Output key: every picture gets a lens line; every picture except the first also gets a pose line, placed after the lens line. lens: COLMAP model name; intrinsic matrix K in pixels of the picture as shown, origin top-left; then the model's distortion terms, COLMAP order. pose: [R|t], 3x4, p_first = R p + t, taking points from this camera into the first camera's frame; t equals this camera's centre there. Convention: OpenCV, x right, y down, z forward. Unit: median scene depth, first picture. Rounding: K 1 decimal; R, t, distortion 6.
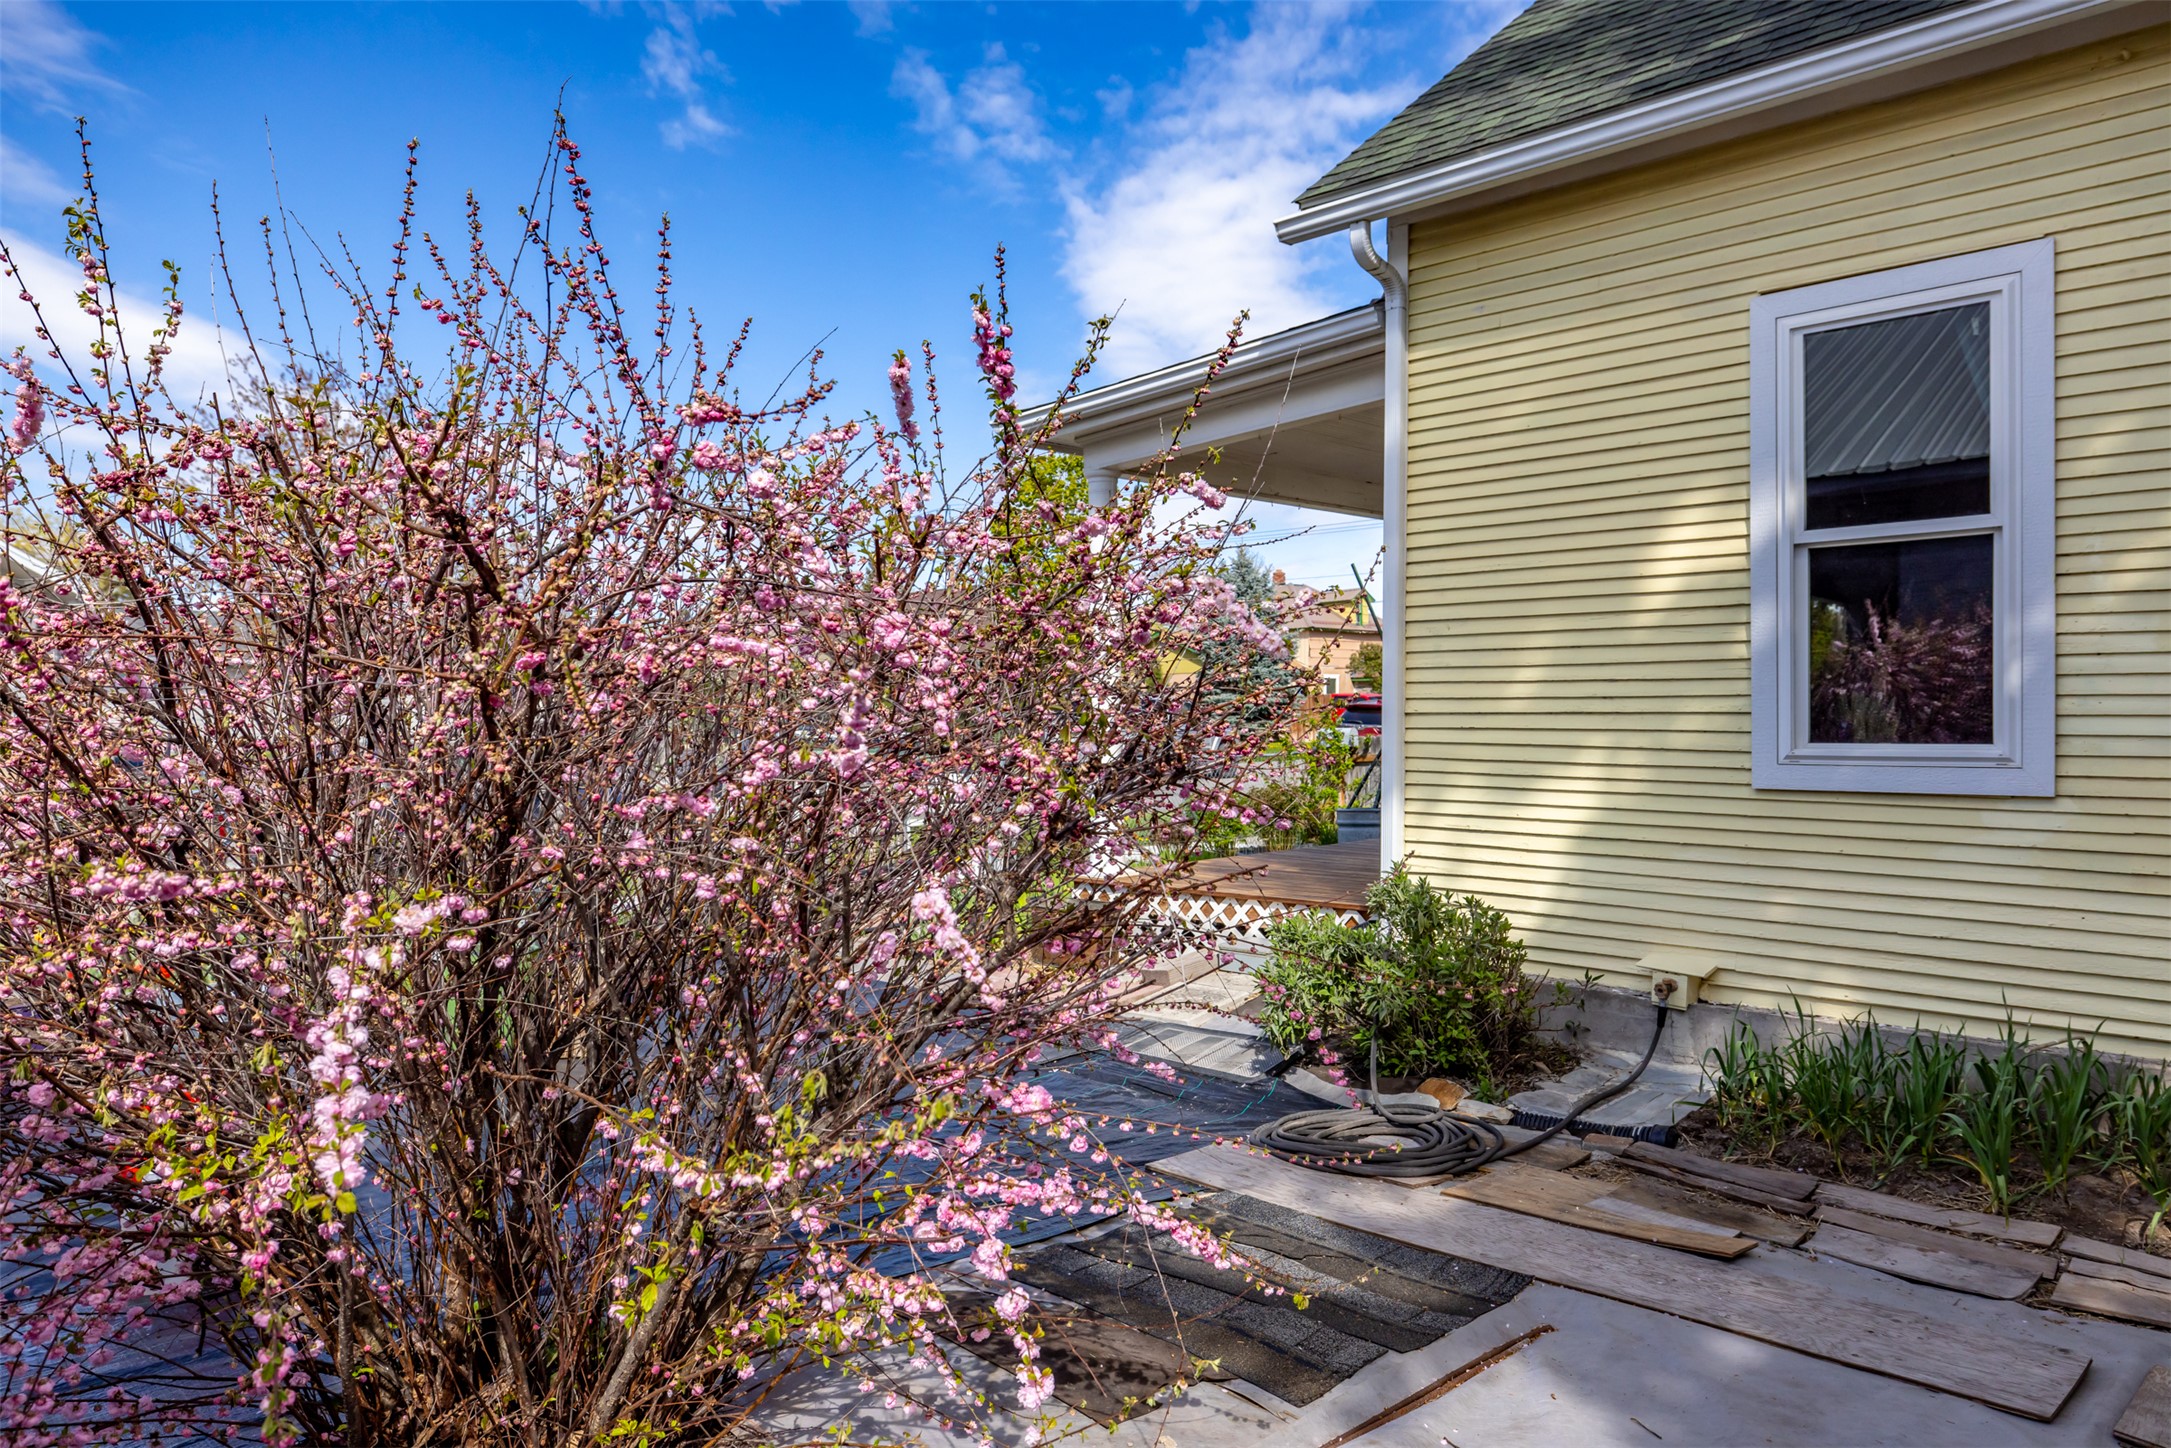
lens RADIAL K [[1453.5, 0, 1079.6], [0, 1453.5, 725.1], [0, 0, 1]] dist [0.008973, 0.001931]
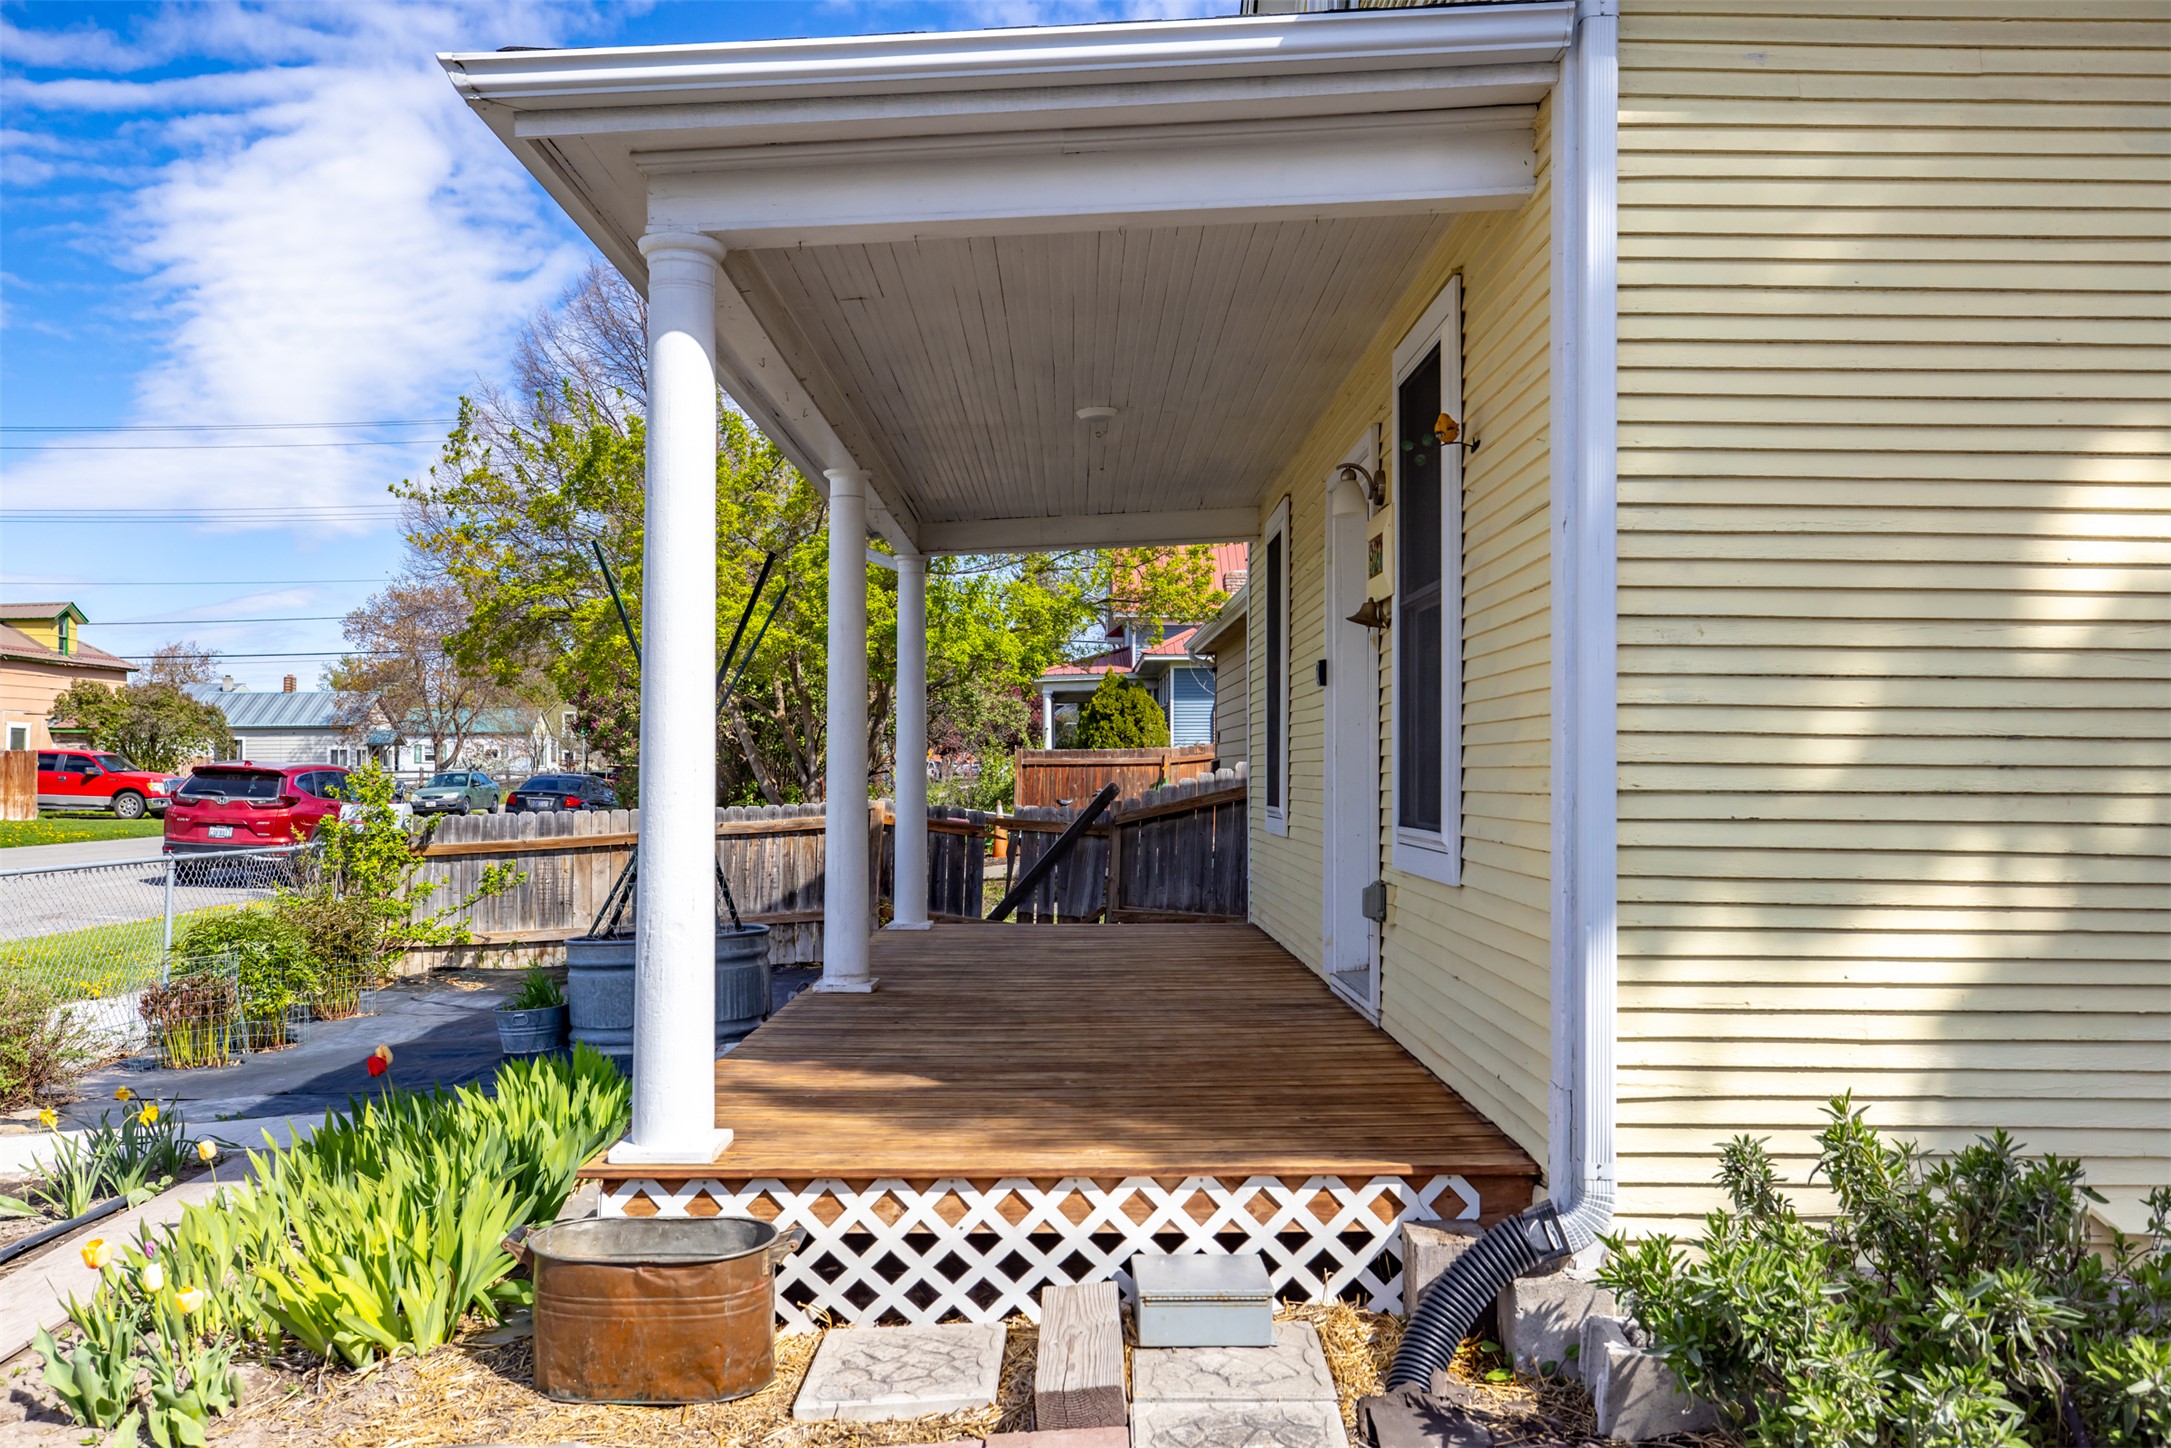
lens RADIAL K [[1625.9, 0, 1082.9], [0, 1625.9, 725.9], [0, 0, 1]] dist [0.085526, 0.002781]
pose [[0.677558, 0.034508, 0.734660, -0.345703], [-0.002364, 0.998996, -0.044745, -0.004480], [-0.735466, 0.028581, 0.676959, 0.750029]]
